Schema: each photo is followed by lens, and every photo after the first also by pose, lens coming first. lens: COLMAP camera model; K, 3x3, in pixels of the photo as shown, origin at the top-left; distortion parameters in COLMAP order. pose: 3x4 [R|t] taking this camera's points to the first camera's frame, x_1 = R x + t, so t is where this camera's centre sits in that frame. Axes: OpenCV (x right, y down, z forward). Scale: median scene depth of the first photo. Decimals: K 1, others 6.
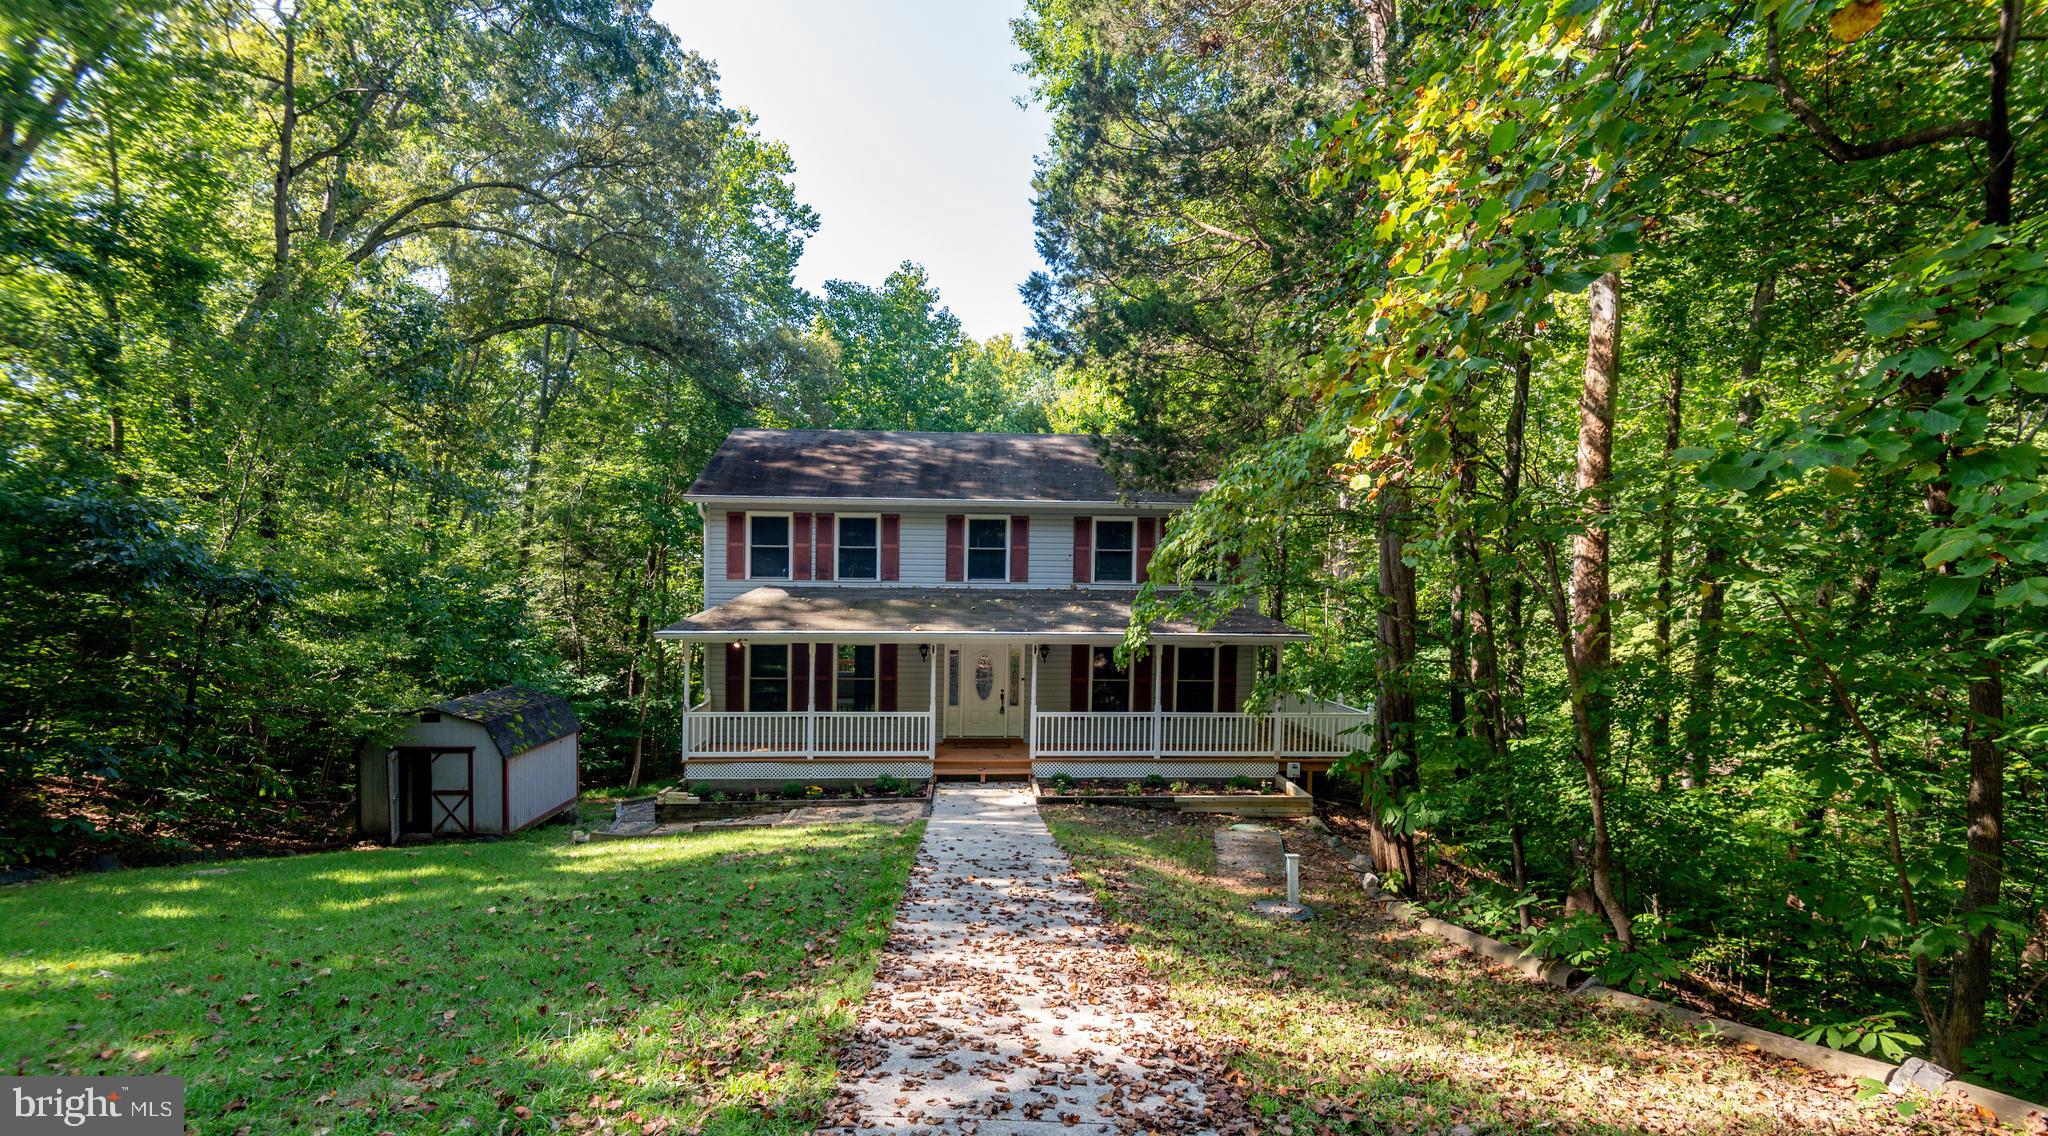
lens RADIAL K [[918.9, 0, 1007.0], [0, 918.9, 625.9], [0, 0, 1]] dist [0.026800, 0.000362]
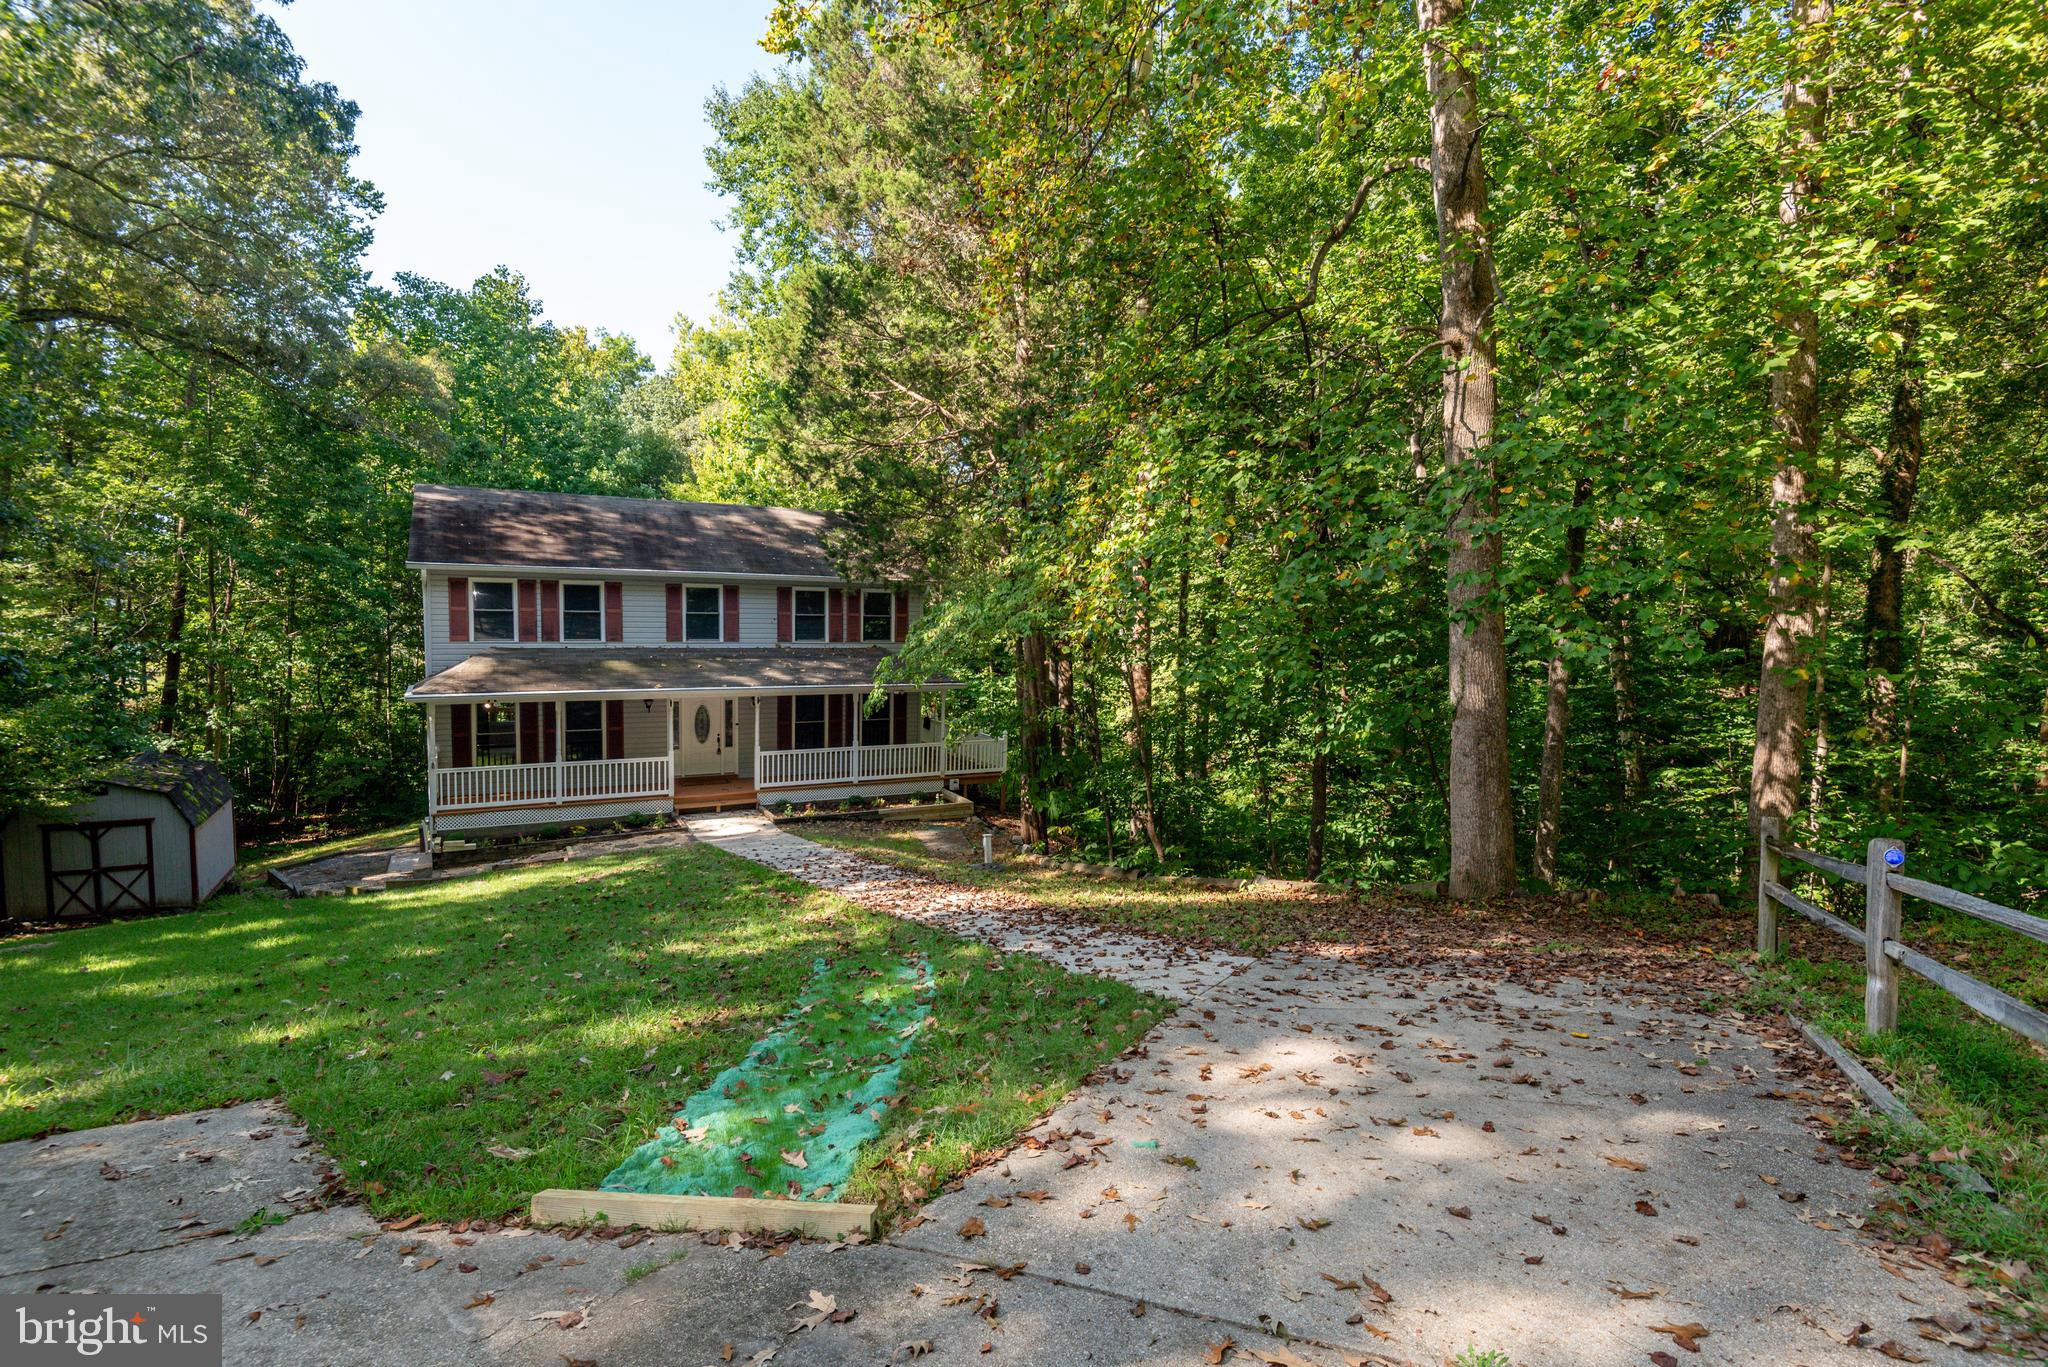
lens RADIAL K [[972.7, 0, 1022.4], [0, 972.7, 691.5], [0, 0, 1]] dist [-0.002797, -0.004234]
pose [[0.899045, -0.027022, 0.437022, -0.202328], [0.006527, 0.998810, 0.048331, -0.043120], [-0.437808, -0.040600, 0.898151, -0.286232]]
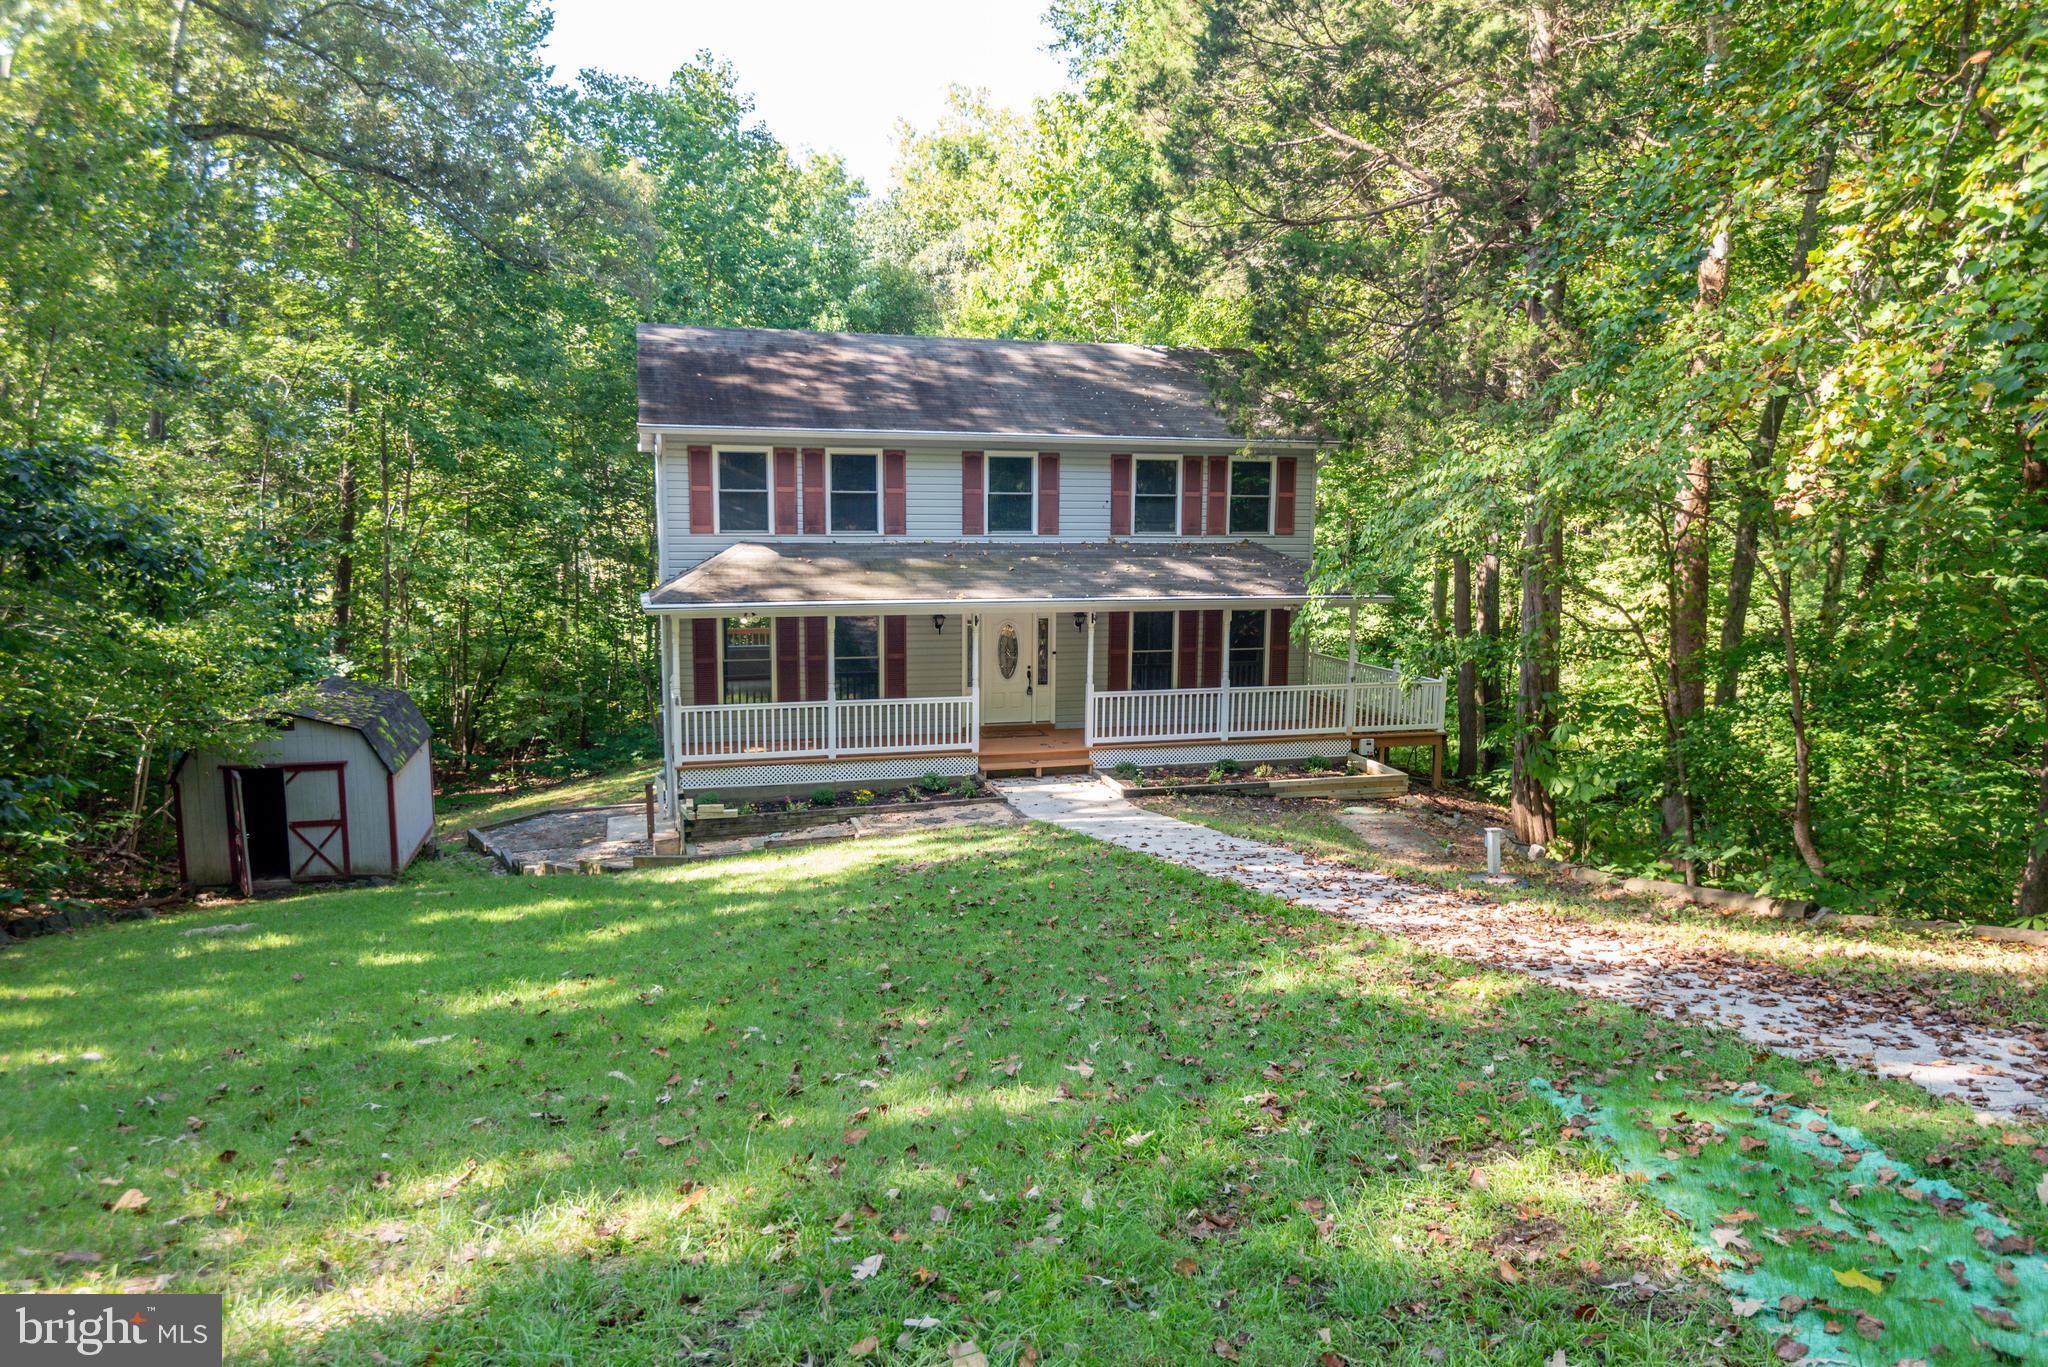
lens RADIAL K [[1291.6, 0, 1027.6], [0, 1291.6, 683.9], [0, 0, 1]] dist [0.020586, 0.000088]
pose [[0.974737, -0.031115, 0.221177, -0.271613], [0.010193, 0.995414, 0.095116, -0.025454], [-0.223122, -0.090458, 0.970584, -0.129946]]
